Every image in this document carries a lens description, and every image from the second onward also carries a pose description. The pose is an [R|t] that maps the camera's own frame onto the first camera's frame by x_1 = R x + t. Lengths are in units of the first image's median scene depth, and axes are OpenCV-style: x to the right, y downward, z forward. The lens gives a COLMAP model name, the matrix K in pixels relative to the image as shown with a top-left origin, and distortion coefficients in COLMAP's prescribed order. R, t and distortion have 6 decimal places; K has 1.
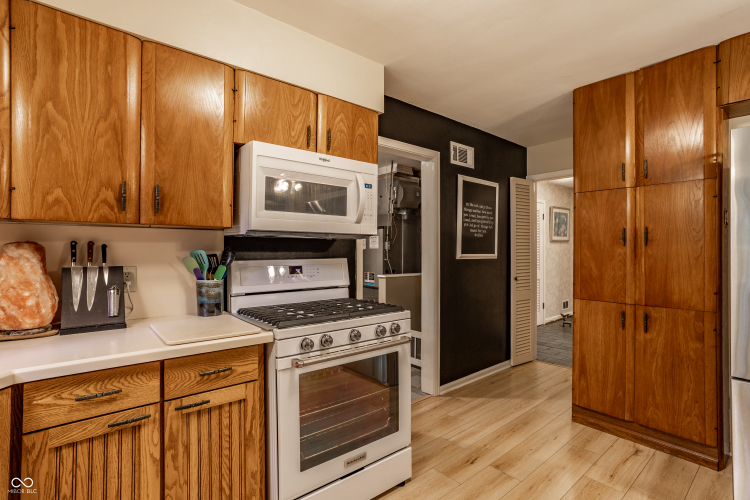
lens RADIAL K [[365.4, 0, 372.9], [0, 365.4, 249.3], [0, 0, 1]] dist [-0.024890, 0.012149]
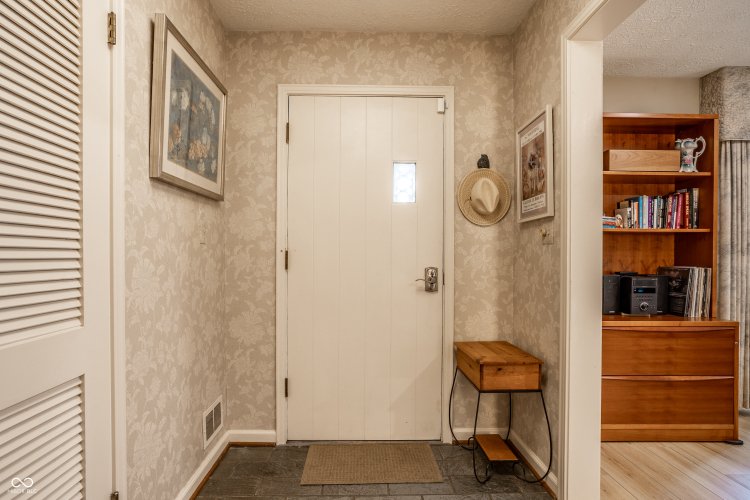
lens RADIAL K [[423.3, 0, 375.2], [0, 423.3, 251.0], [0, 0, 1]] dist [-0.000253, -0.000003]
pose [[0.607522, 0.008461, 0.794258, 0.368003], [-0.008244, 0.999957, -0.004346, 0.019829], [-0.794260, -0.003907, 0.607565, 0.738884]]
